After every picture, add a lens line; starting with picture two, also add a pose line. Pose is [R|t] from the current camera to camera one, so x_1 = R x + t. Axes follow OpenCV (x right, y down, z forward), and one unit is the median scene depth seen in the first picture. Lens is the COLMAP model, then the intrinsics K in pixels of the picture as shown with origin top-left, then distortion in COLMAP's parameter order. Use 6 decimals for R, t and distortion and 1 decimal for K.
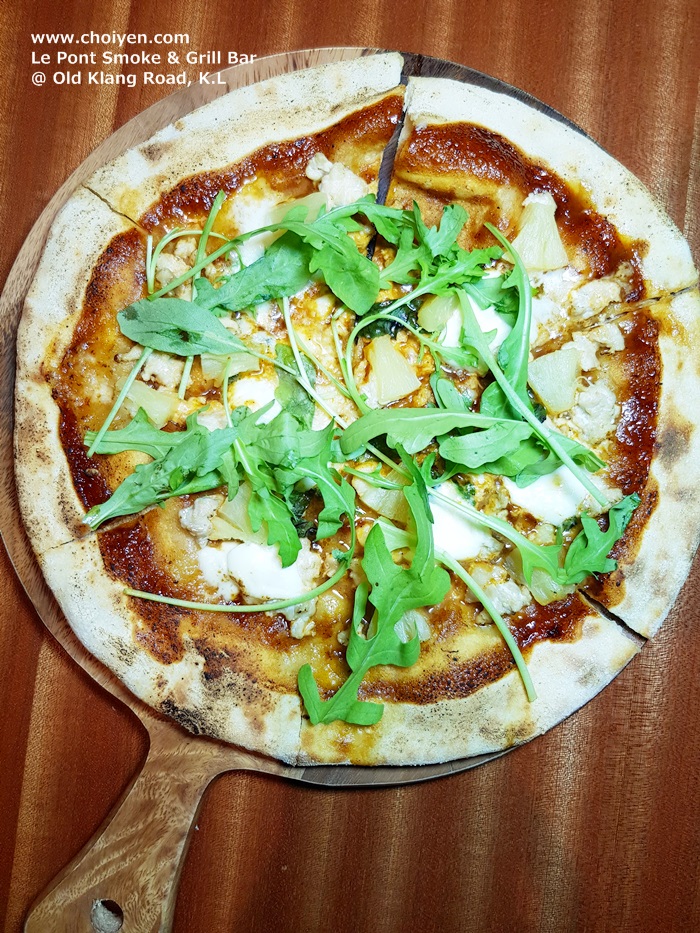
lens RADIAL K [[728.9, 0, 350.7], [0, 728.9, 465.7], [0, 0, 1]] dist [0.034597, -0.077875]
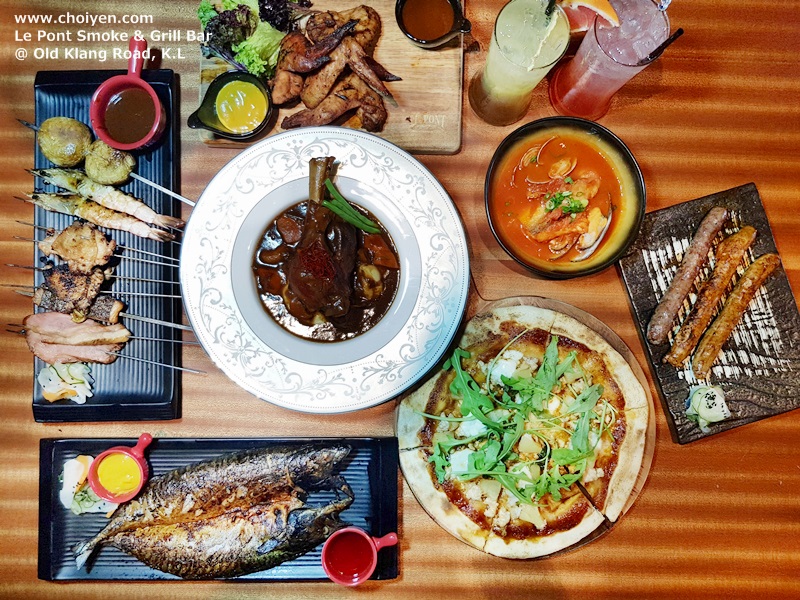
lens RADIAL K [[625.0, 0, 397.4], [0, 625.0, 300.7], [0, 0, 1]] dist [0.034597, -0.077875]
pose [[-0.646258, 0.761608, -0.047997, 0.073860], [-0.762973, -0.643624, 0.060173, 0.491376], [0.014936, 0.075507, 0.997033, -1.533200]]
